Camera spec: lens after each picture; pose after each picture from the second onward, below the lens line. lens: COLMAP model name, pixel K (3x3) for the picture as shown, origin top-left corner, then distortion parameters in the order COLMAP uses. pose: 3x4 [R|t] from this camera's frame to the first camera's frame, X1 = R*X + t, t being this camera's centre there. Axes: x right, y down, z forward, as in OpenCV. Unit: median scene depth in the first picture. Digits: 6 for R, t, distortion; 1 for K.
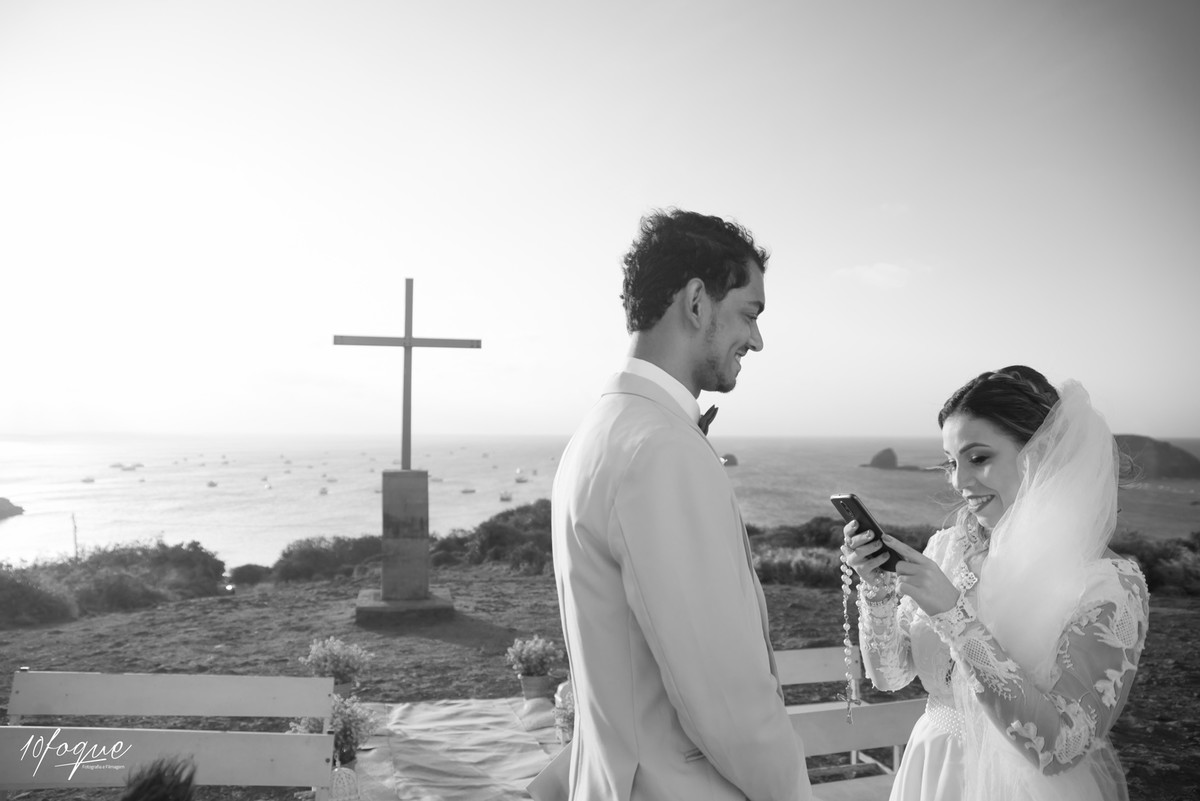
lens RADIAL K [[837.0, 0, 580.8], [0, 837.0, 399.1], [0, 0, 1]] dist [-0.110641, 0.091553]
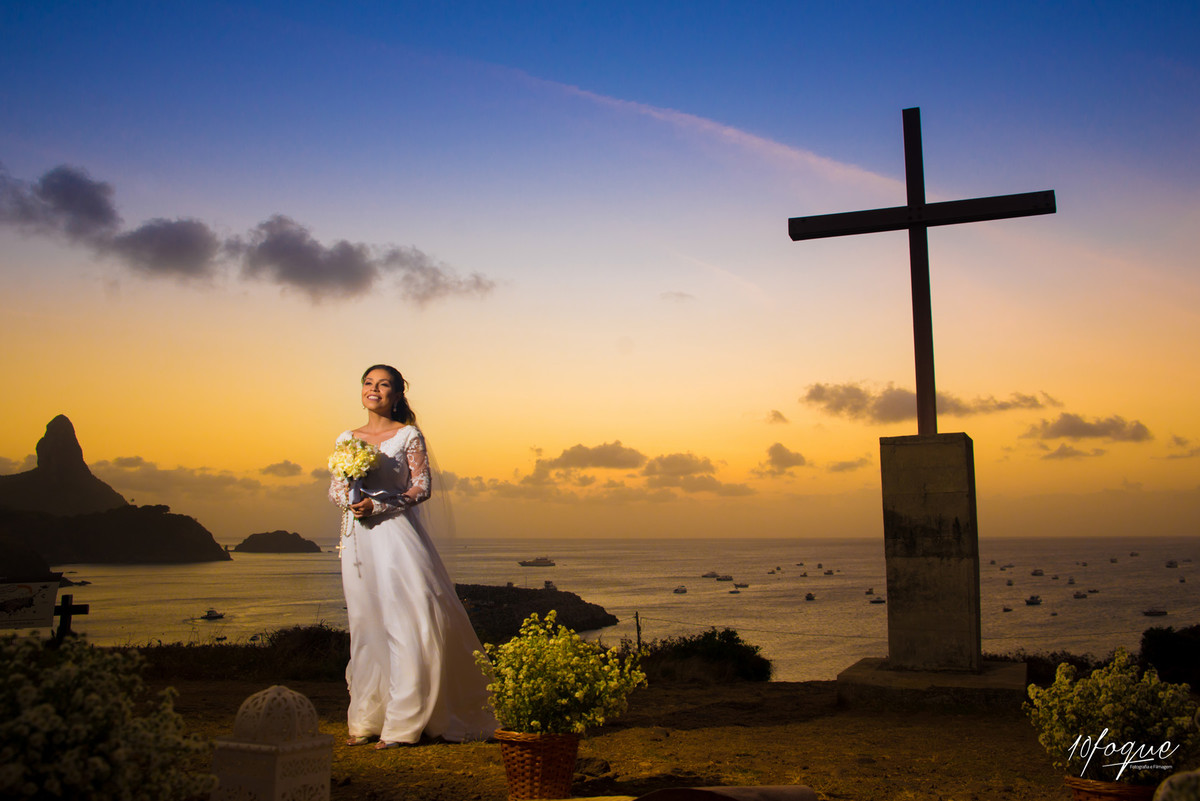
lens RADIAL K [[1021.9, 0, 600.0], [0, 1021.9, 400.5], [0, 0, 1]] dist [-0.066833, 0.011682]
pose [[0.812942, -0.084127, -0.576235, 0.007669], [0.030792, 0.994336, -0.101726, 0.150662], [0.581529, 0.064954, 0.810928, 0.389767]]
